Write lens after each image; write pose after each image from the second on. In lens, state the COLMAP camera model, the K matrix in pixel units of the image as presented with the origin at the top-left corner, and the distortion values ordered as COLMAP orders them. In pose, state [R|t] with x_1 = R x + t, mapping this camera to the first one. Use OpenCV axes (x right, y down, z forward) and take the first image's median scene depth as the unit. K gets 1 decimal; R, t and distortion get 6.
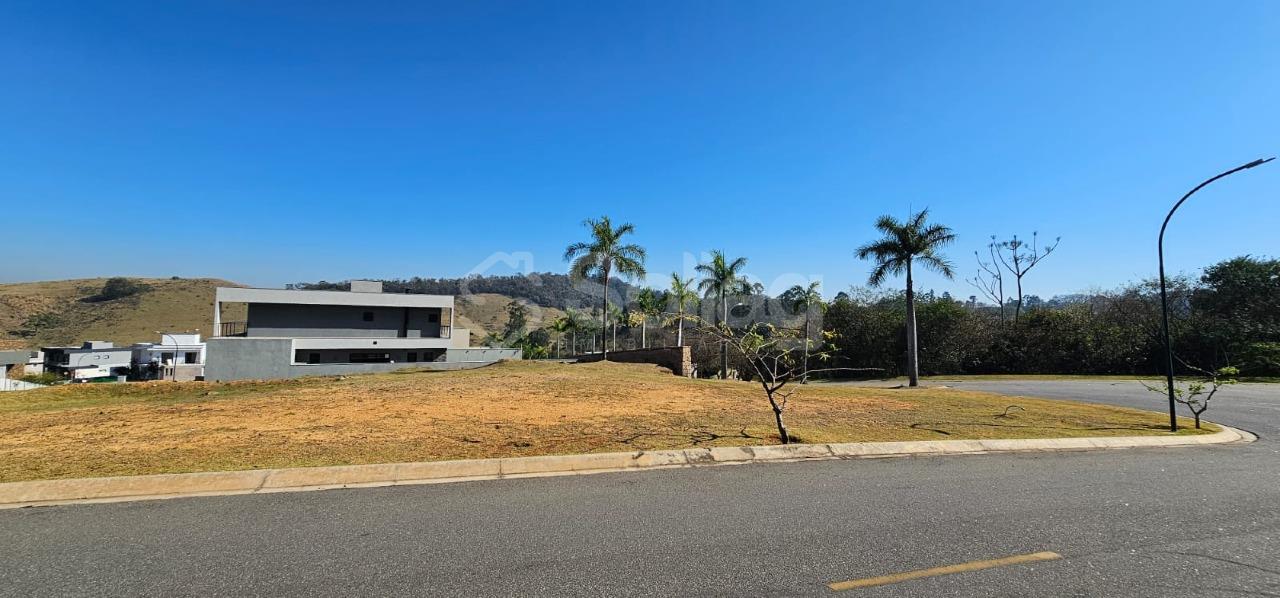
lens RADIAL K [[523.1, 0, 646.1], [0, 523.1, 293.1], [0, 0, 1]] dist [-0.003250, 0.000786]
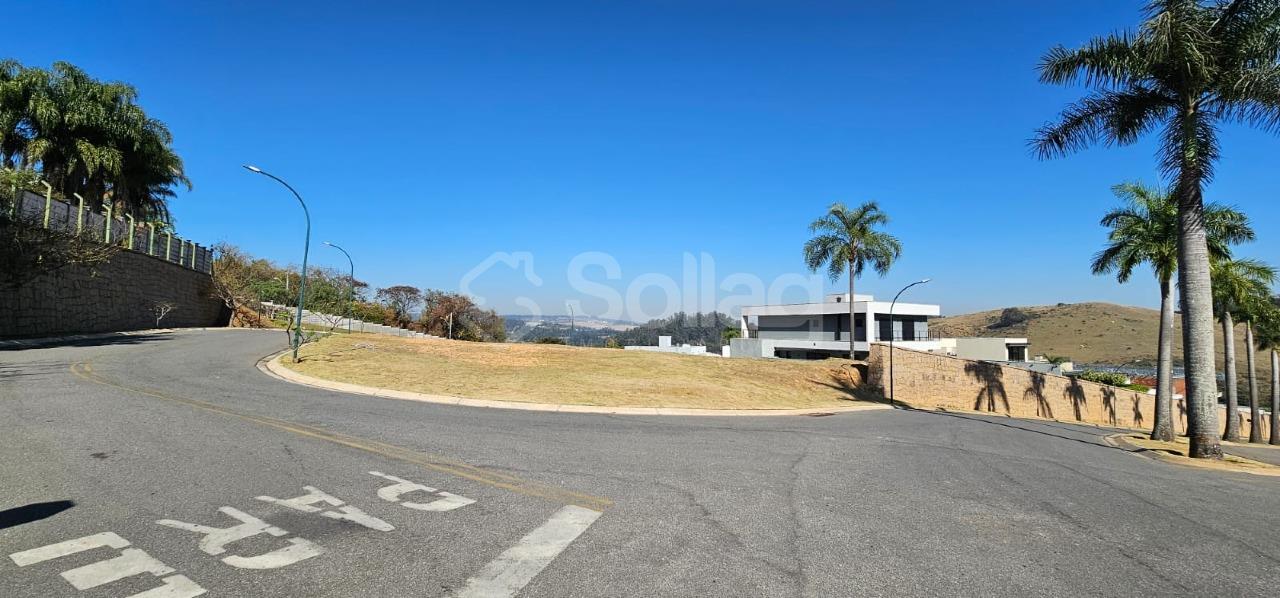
lens RADIAL K [[523.1, 0, 646.3], [0, 523.1, 300.9], [0, 0, 1]] dist [-0.003250, 0.000786]
pose [[0.112258, -0.077420, -0.990659, 0.712379], [0.042812, 0.996411, -0.073019, 0.071476], [0.992756, -0.034215, 0.115169, 0.496945]]
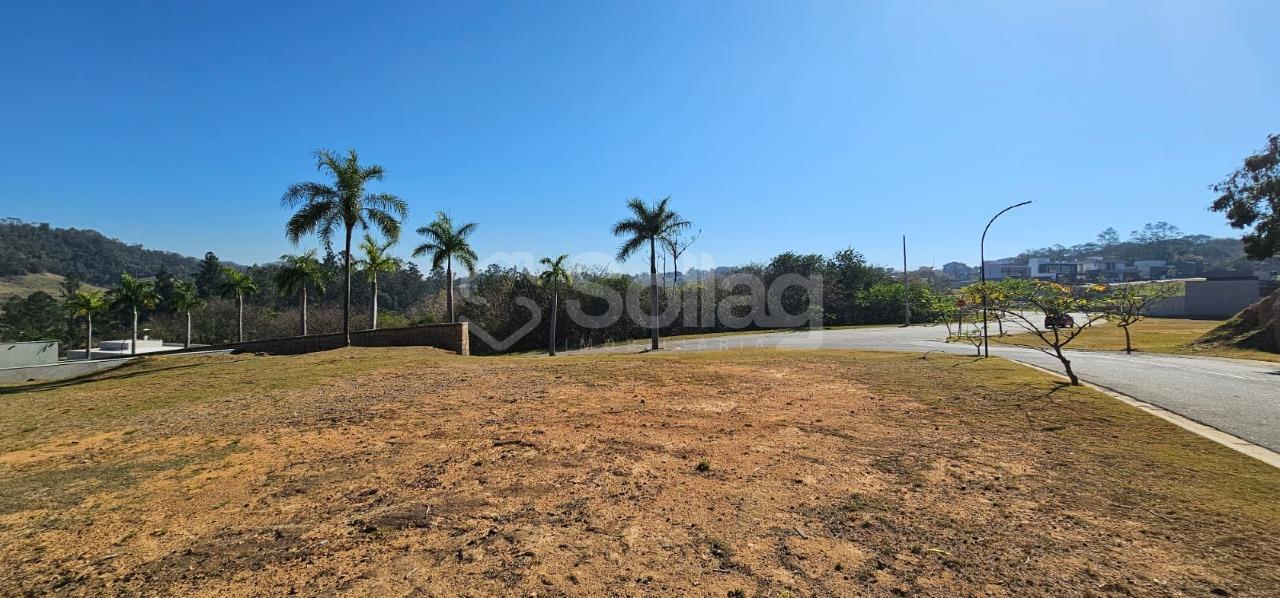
lens RADIAL K [[523.1, 0, 644.4], [0, 523.1, 295.1], [0, 0, 1]] dist [-0.003250, 0.000786]
pose [[0.721363, -0.004087, 0.692545, -0.264405], [-0.034433, 0.998534, 0.041758, 0.009536], [-0.691700, -0.053969, 0.720165, 0.158894]]
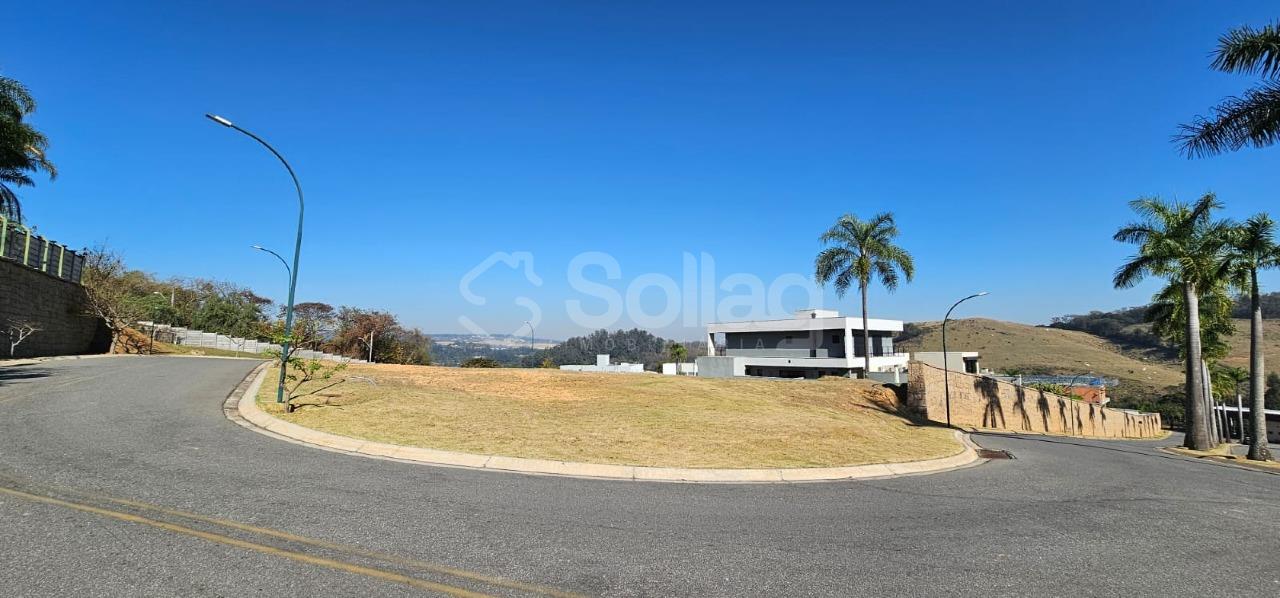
lens RADIAL K [[523.1, 0, 646.2], [0, 523.1, 299.3], [0, 0, 1]] dist [-0.003250, 0.000786]
pose [[0.264255, -0.113191, -0.957787, 0.598349], [0.058269, 0.993149, -0.101293, 0.059941], [0.962691, -0.029042, 0.269040, 0.387421]]
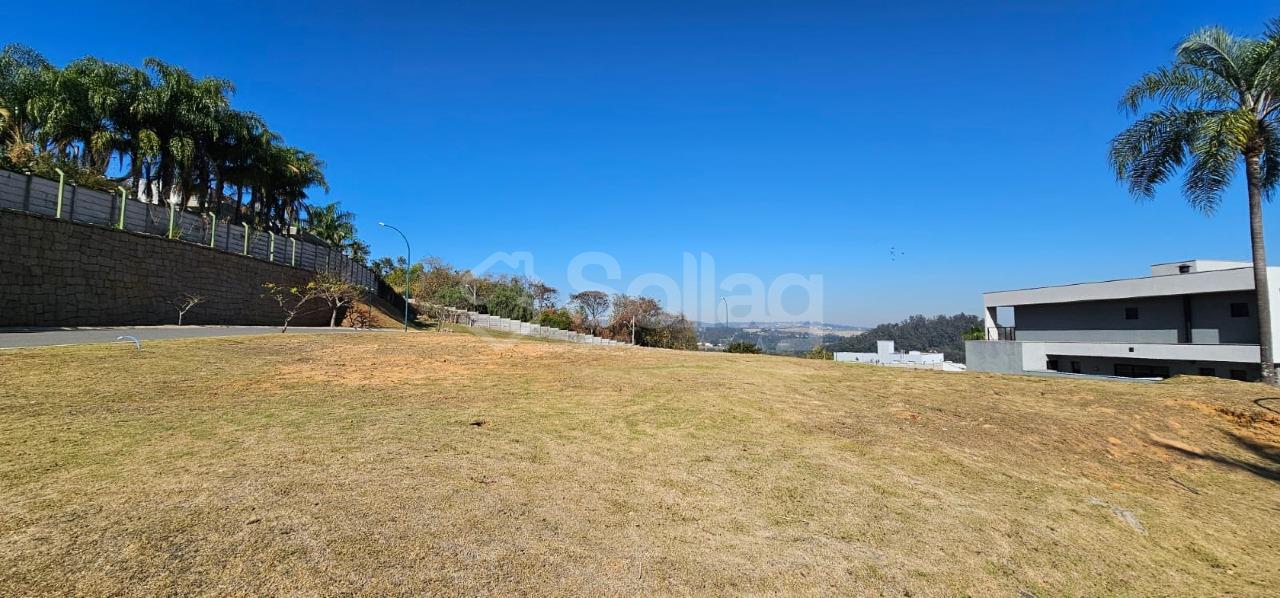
lens RADIAL K [[523.1, 0, 644.3], [0, 523.1, 298.1], [0, 0, 1]] dist [-0.003250, 0.000786]
pose [[-0.301298, -0.092135, -0.949068, 0.386430], [0.036552, 0.993473, -0.108050, 0.083112], [0.952829, -0.067245, -0.295964, 0.621133]]
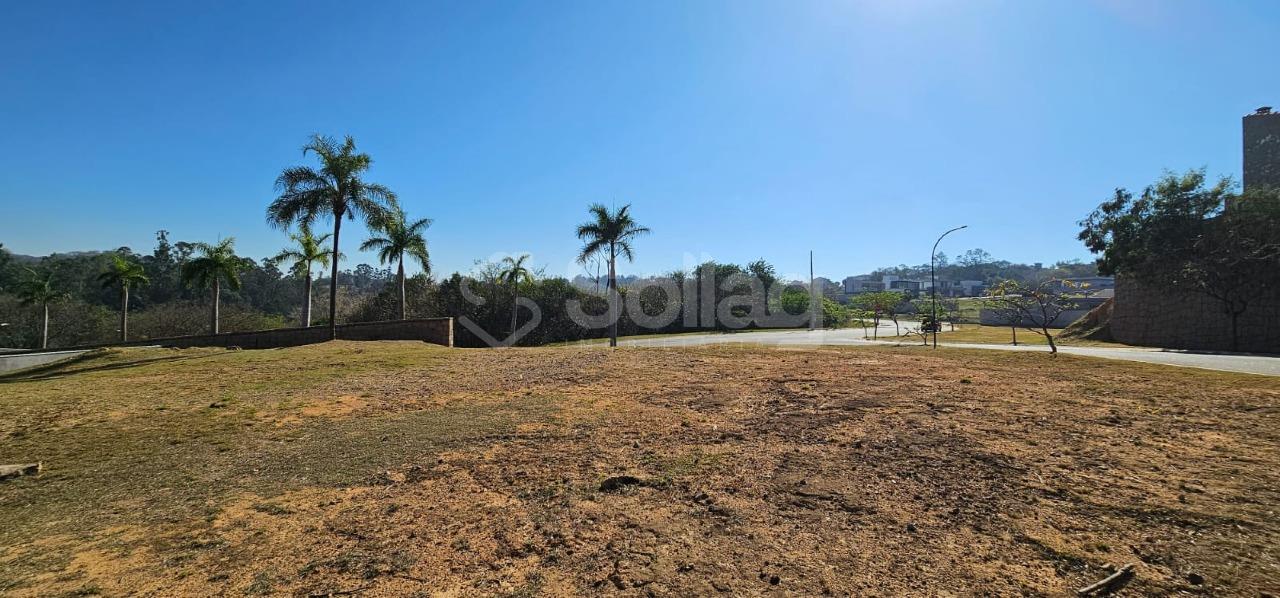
lens RADIAL K [[523.1, 0, 643.1], [0, 523.1, 298.0], [0, 0, 1]] dist [-0.003250, 0.000786]
pose [[0.551256, 0.016552, 0.834172, -0.405023], [-0.062566, 0.997808, 0.021547, 0.027243], [-0.831987, -0.064069, 0.551083, 0.233884]]
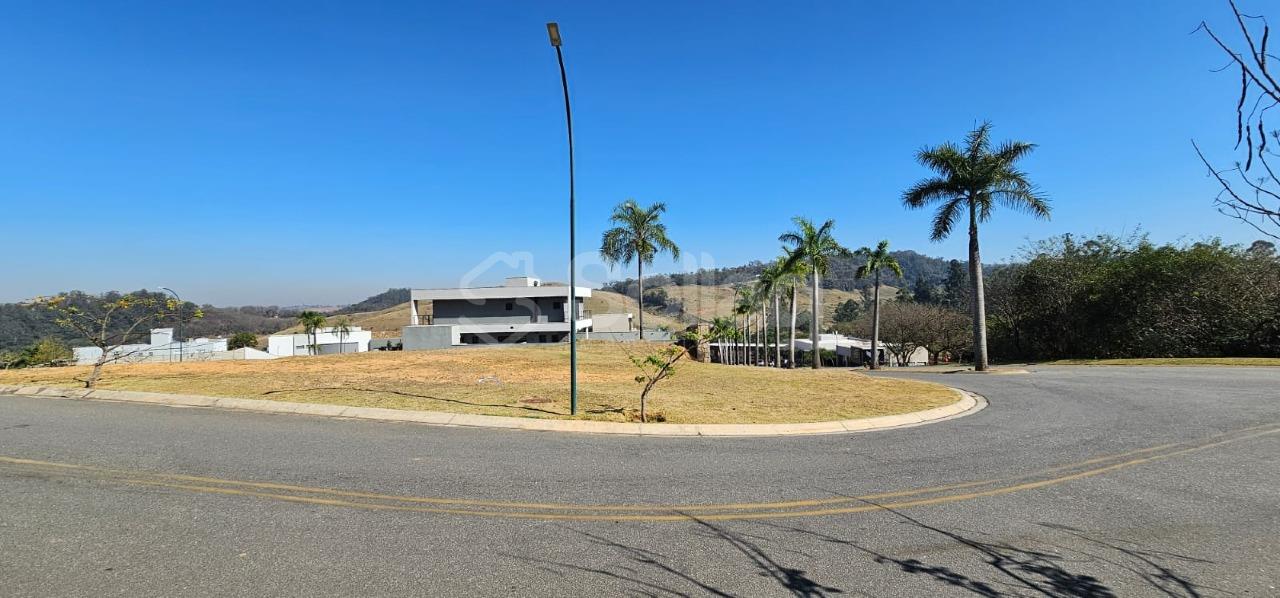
lens RADIAL K [[523.1, 0, 645.1], [0, 523.1, 298.4], [0, 0, 1]] dist [-0.003250, 0.000786]
pose [[0.853671, -0.049706, -0.518435, 0.422717], [0.070333, 0.997319, 0.020194, 0.025656], [0.516041, -0.053702, 0.854879, 0.114952]]
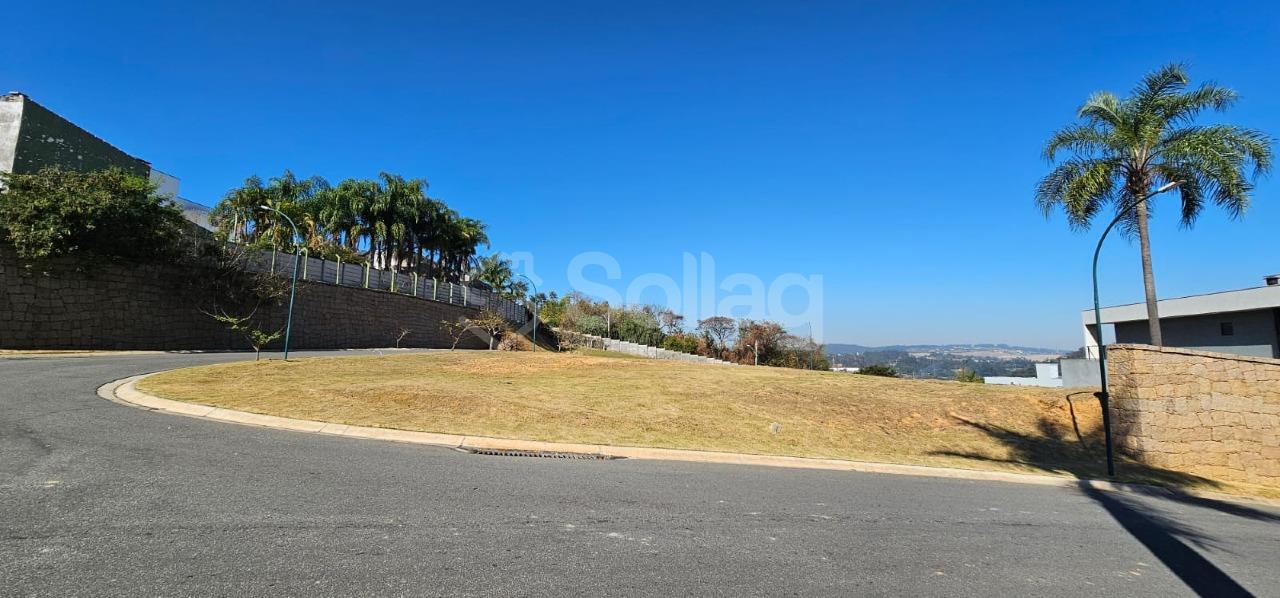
lens RADIAL K [[523.1, 0, 646.2], [0, 523.1, 296.5], [0, 0, 1]] dist [-0.003250, 0.000786]
pose [[-0.552429, -0.125054, -0.824126, 0.499236], [0.026992, 0.985480, -0.167631, 0.105661], [0.833123, -0.114849, -0.541032, 0.801803]]
